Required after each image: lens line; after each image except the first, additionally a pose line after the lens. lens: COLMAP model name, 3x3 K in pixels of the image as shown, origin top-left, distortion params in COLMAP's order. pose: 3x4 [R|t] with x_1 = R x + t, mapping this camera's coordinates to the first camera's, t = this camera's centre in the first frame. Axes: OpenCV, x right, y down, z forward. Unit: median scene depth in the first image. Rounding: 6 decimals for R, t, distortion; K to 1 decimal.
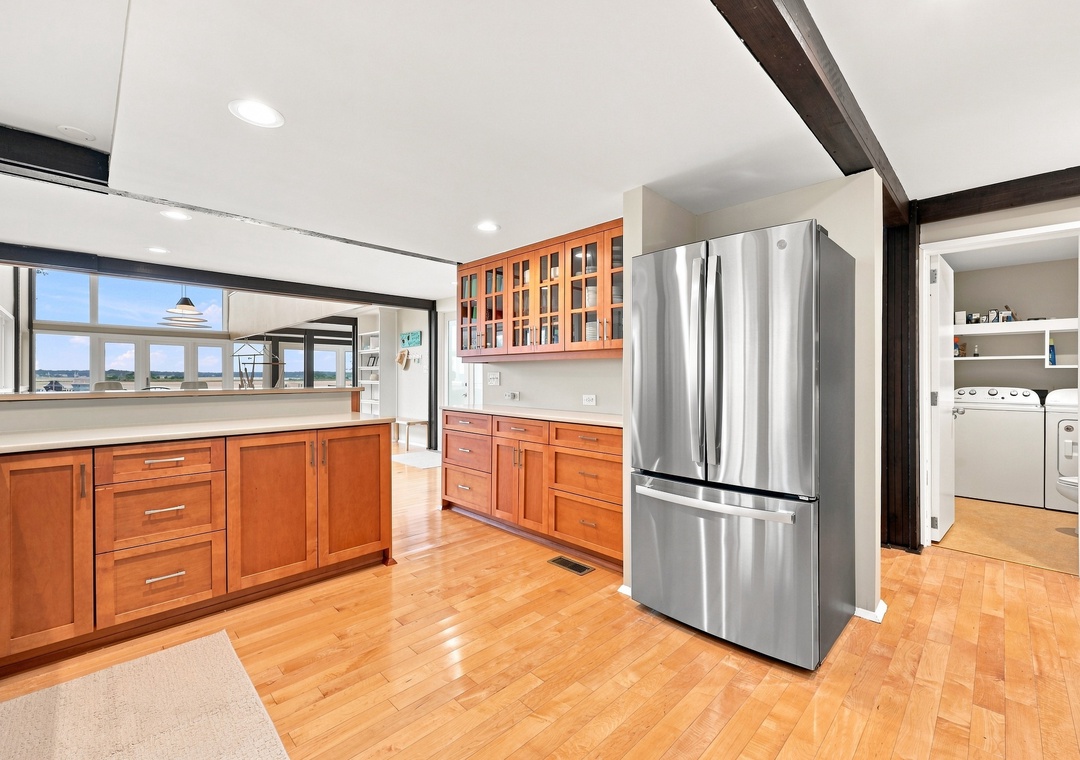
lens RADIAL K [[465.3, 0, 541.3], [0, 465.3, 379.8], [0, 0, 1]] dist [-0.000313, 0.000322]
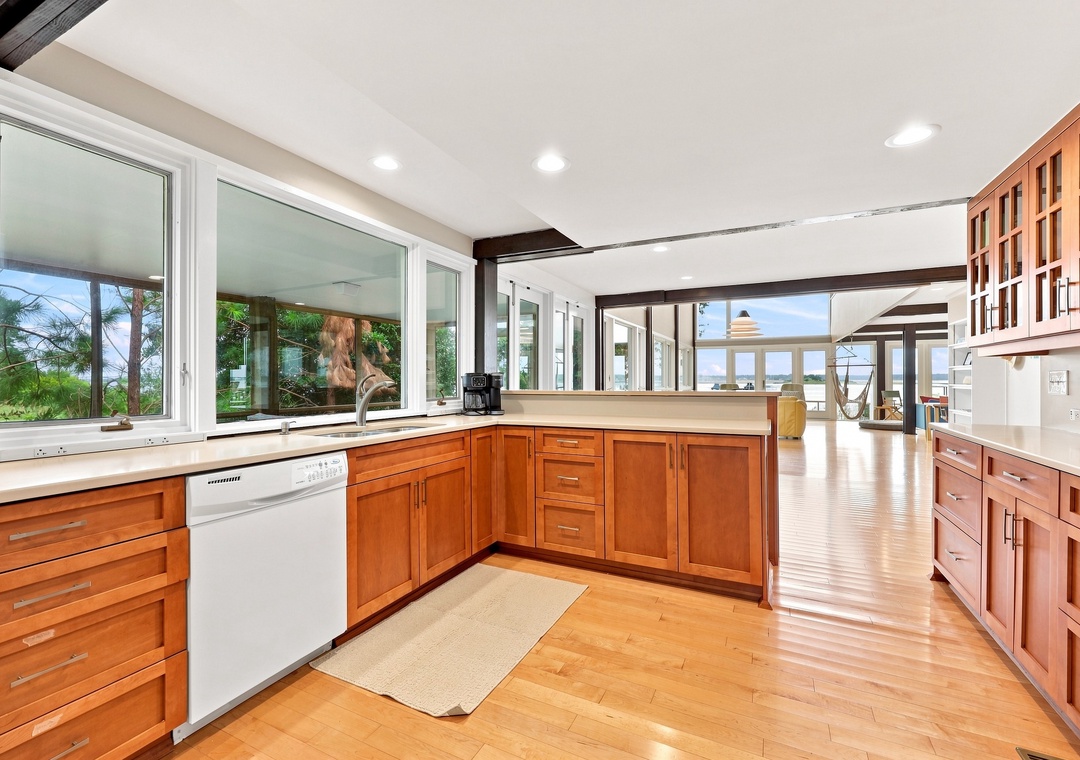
lens RADIAL K [[465.3, 0, 539.6], [0, 465.3, 379.7], [0, 0, 1]] dist [-0.000313, 0.000322]
pose [[0.316692, -0.002439, -0.948525, 0.357572], [-0.003899, 0.999985, -0.003873, -0.002067], [0.948520, 0.004925, 0.316678, 0.386111]]
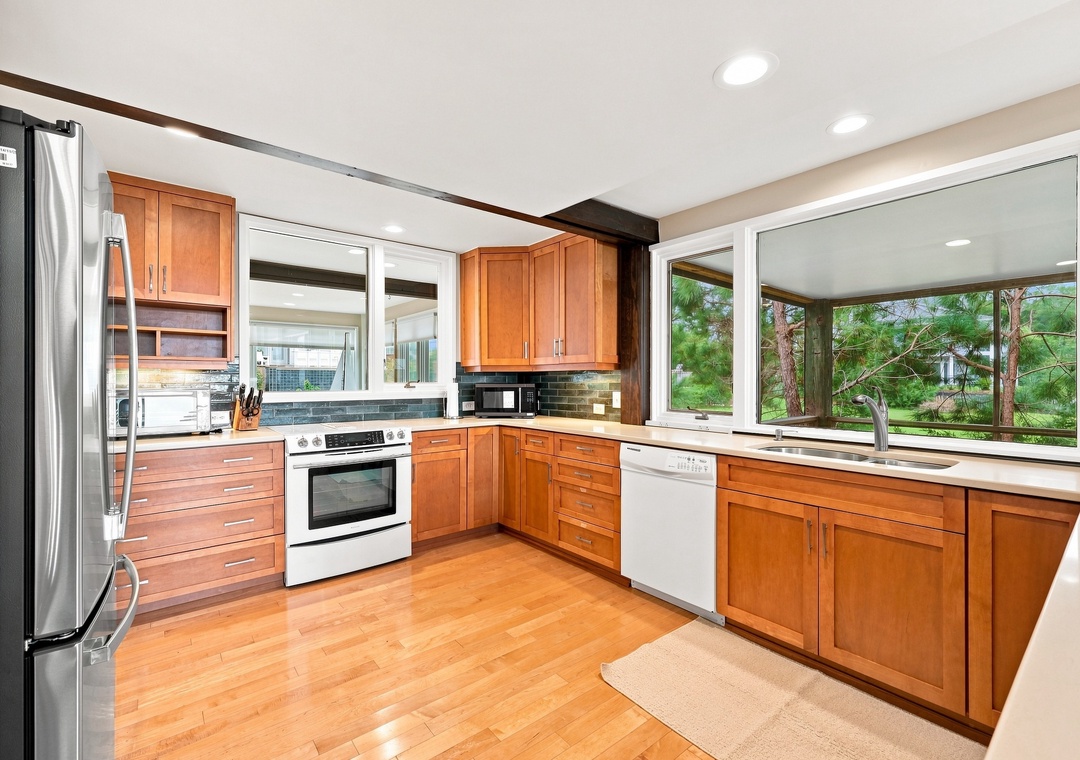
lens RADIAL K [[465.3, 0, 537.5], [0, 465.3, 380.0], [0, 0, 1]] dist [-0.000313, 0.000322]
pose [[-0.993760, 0.002697, 0.111509, -0.219906], [0.003450, 0.999973, 0.006562, -0.033570], [-0.111488, 0.006906, -0.993742, 1.203412]]
